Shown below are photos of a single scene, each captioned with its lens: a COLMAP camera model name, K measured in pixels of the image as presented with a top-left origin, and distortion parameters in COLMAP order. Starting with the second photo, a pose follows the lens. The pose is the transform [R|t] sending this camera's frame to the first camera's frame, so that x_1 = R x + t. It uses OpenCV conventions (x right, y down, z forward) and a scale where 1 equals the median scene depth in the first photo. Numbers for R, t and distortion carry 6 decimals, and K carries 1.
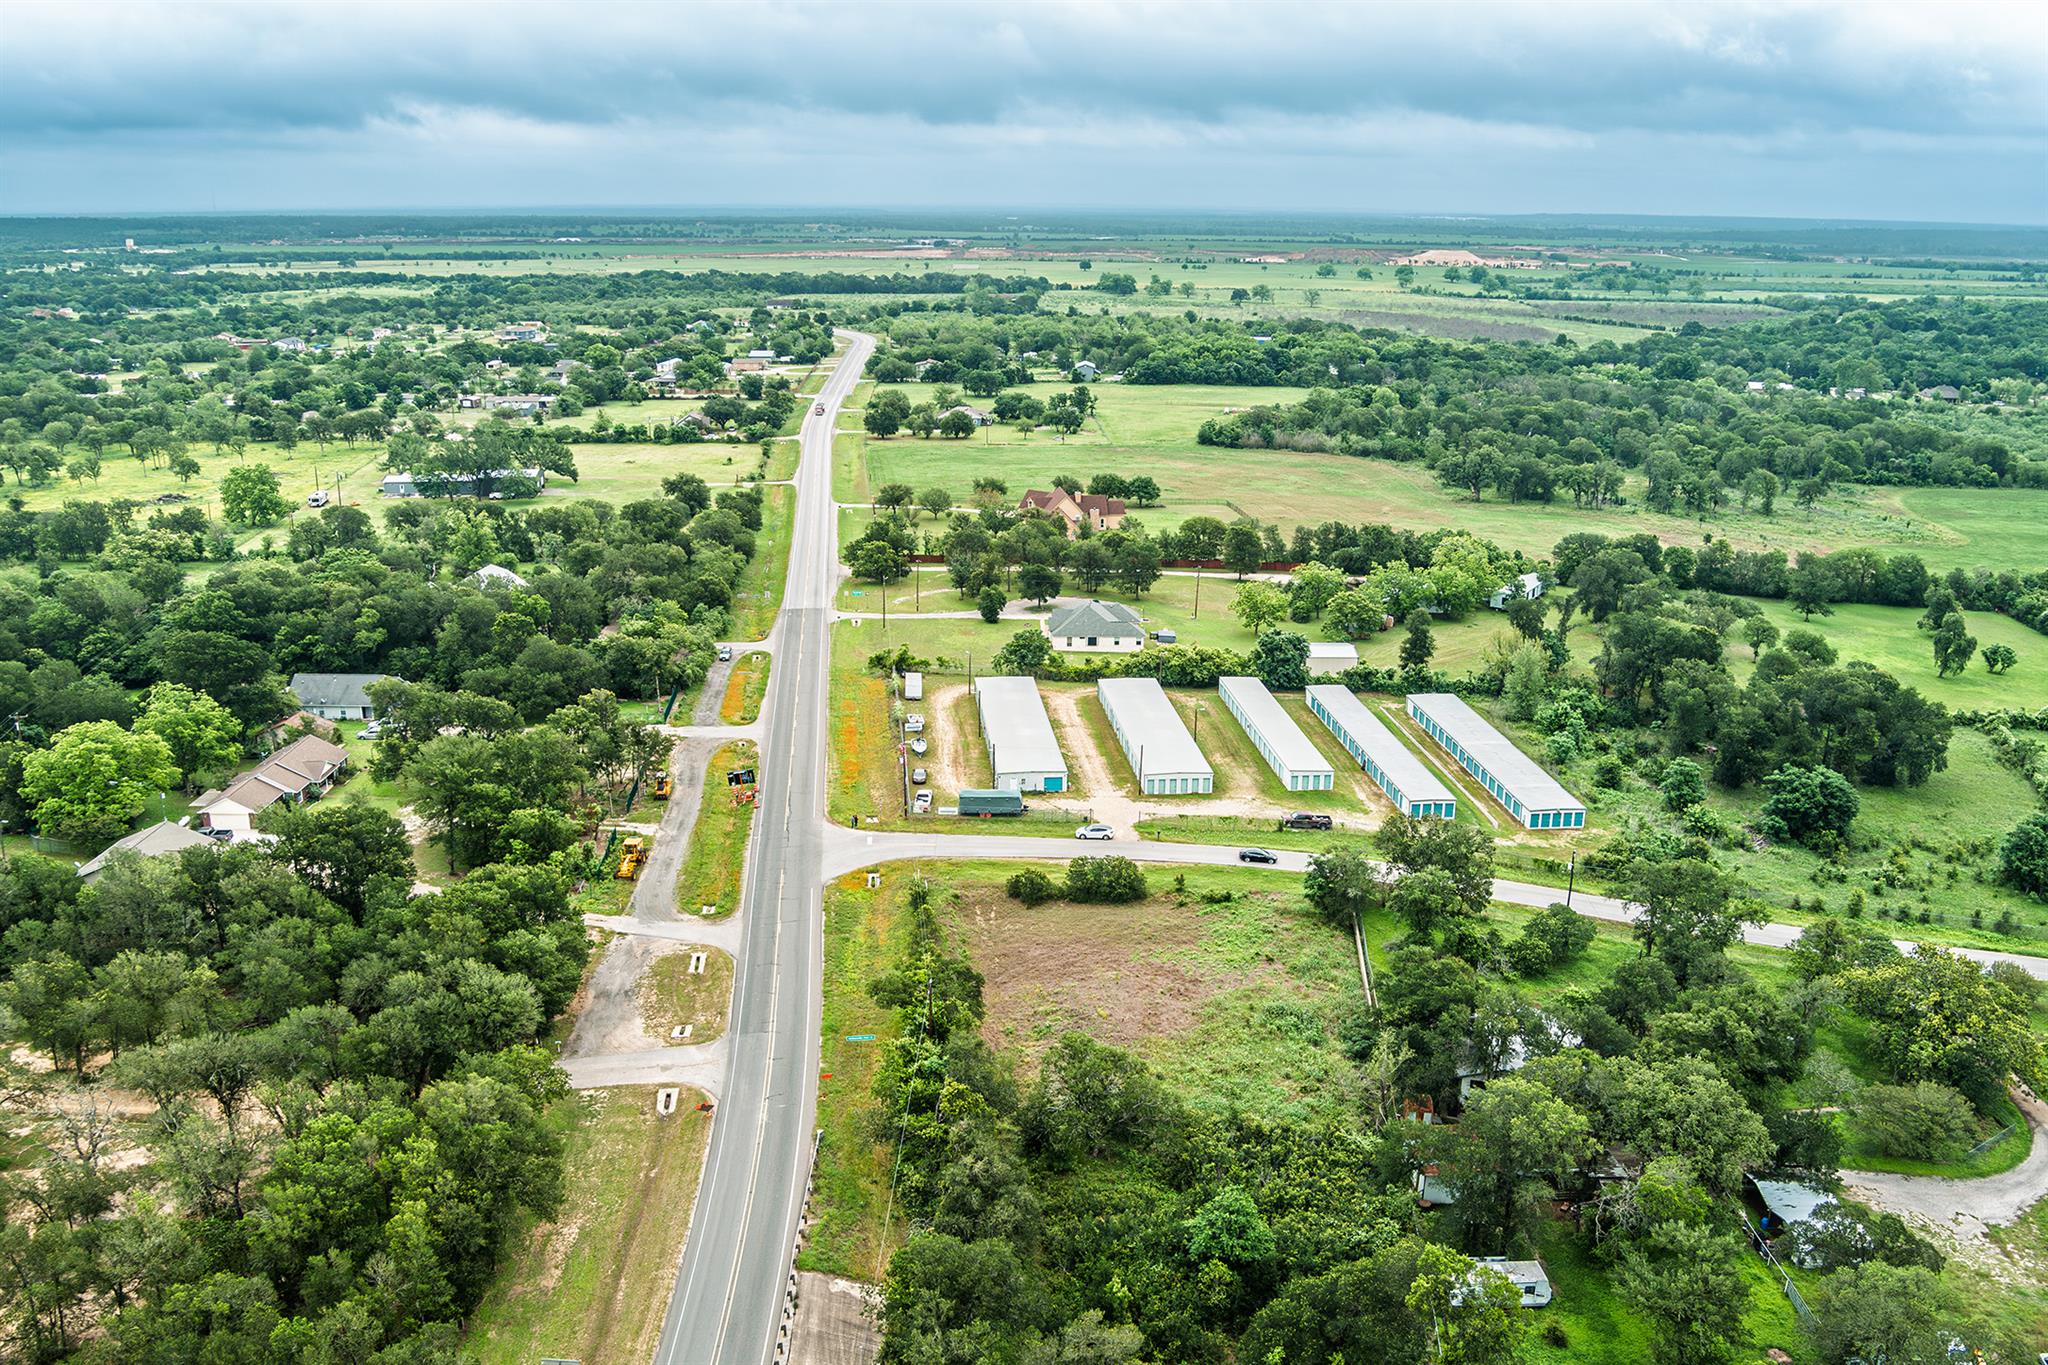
lens RADIAL K [[1625.6, 0, 1024.0], [0, 1625.6, 682.5], [0, 0, 1]] dist [-0.069686, 0.011677]
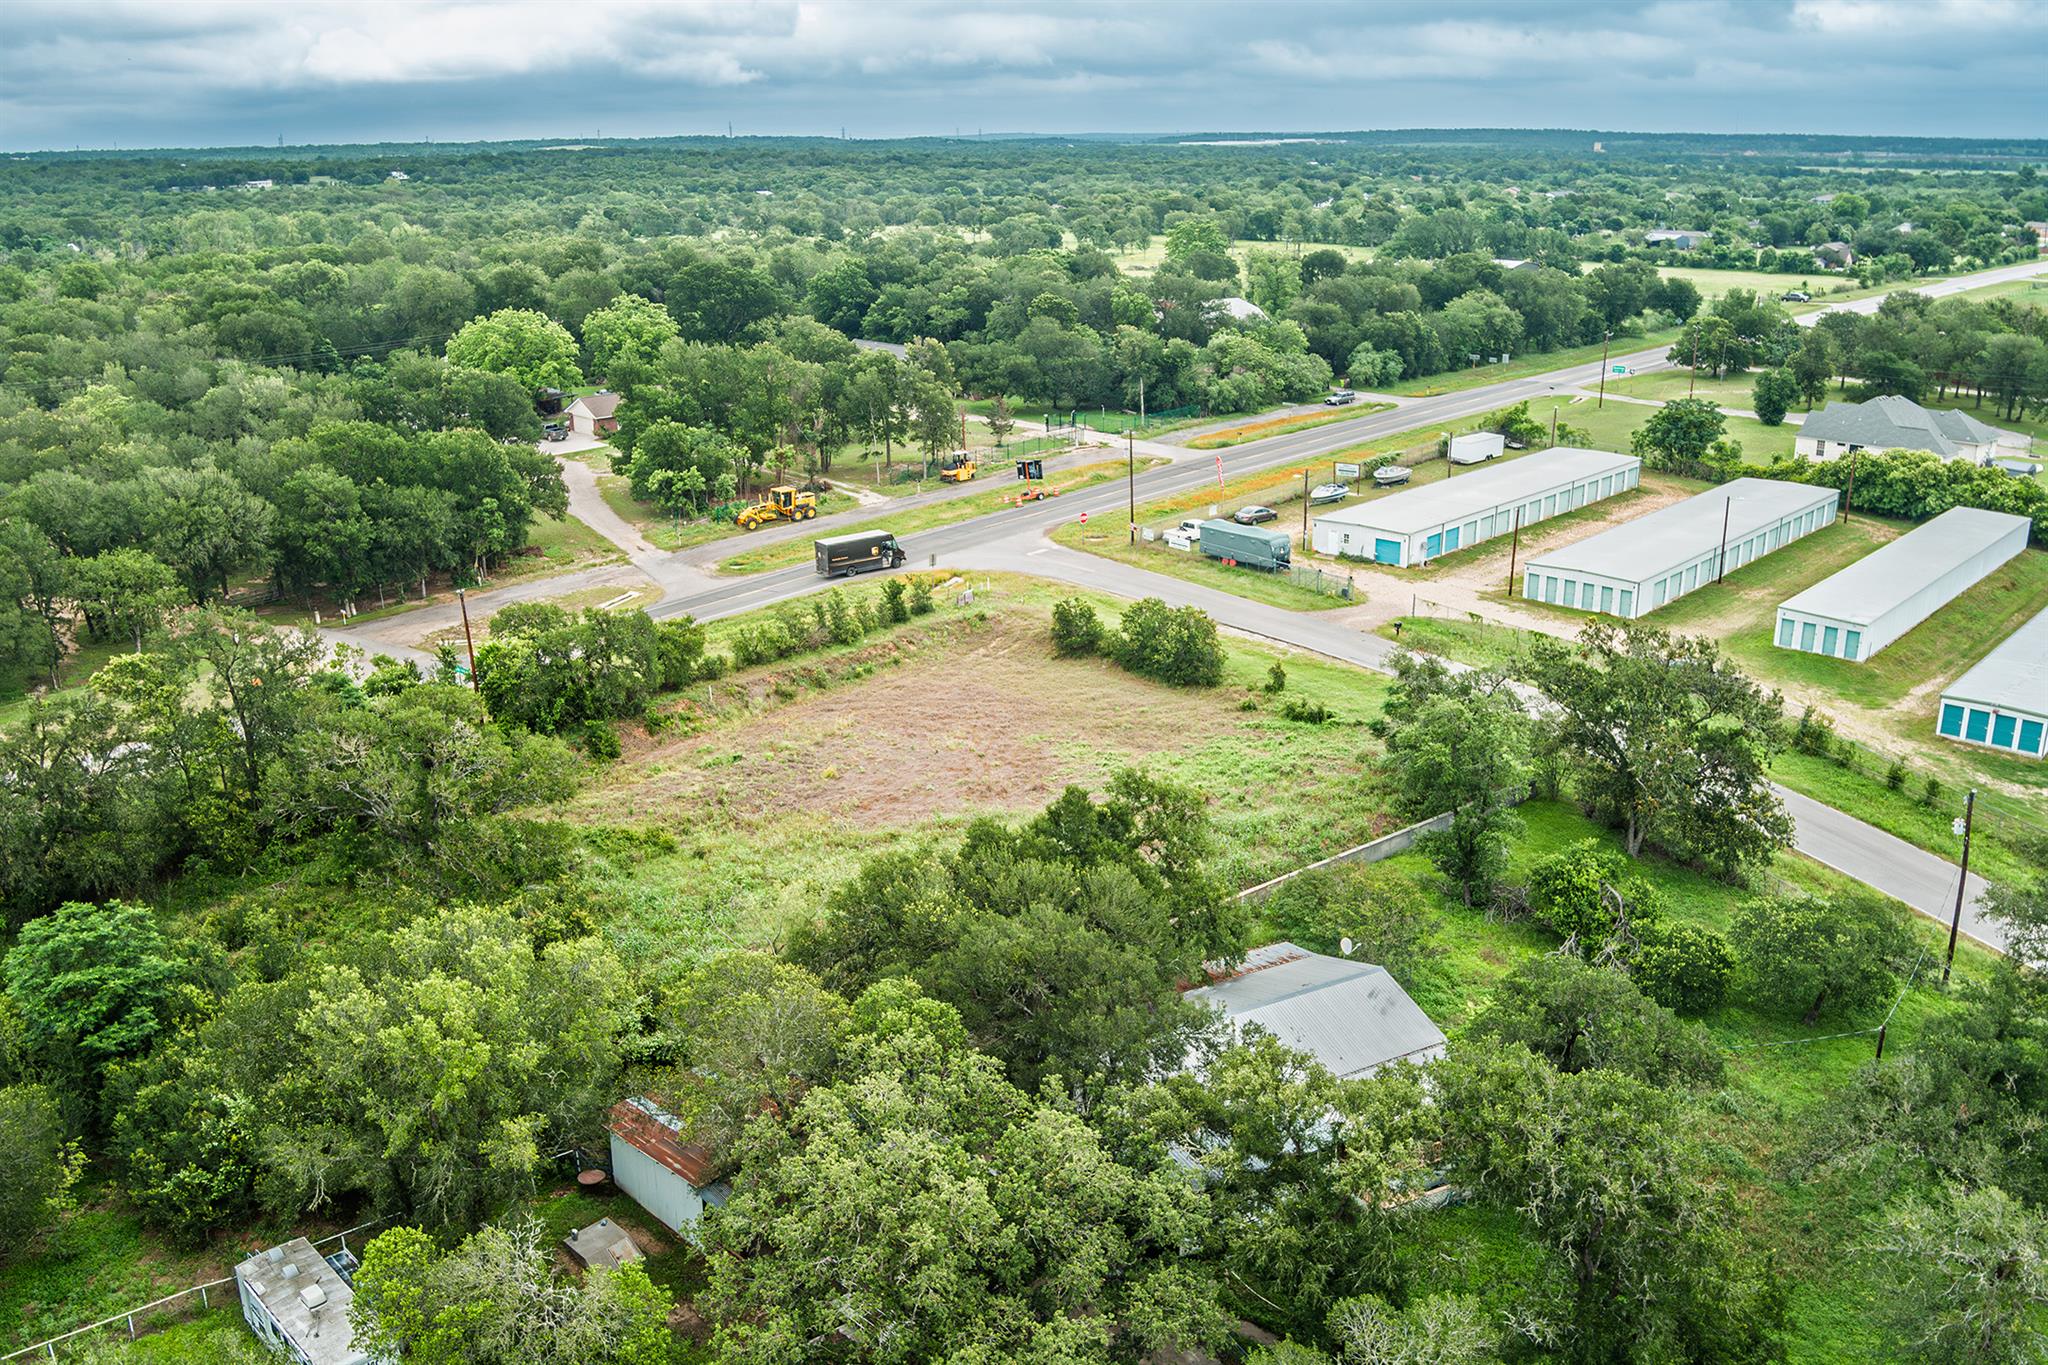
lens RADIAL K [[1674.3, 0, 1032.6], [0, 1674.3, 712.3], [0, 0, 1]] dist [-0.062744, 0.001070]
pose [[0.667745, 0.229913, -0.707995, 0.243834], [-0.200970, 0.971470, 0.125929, 0.043403], [0.716748, 0.058197, 0.694900, 0.295808]]
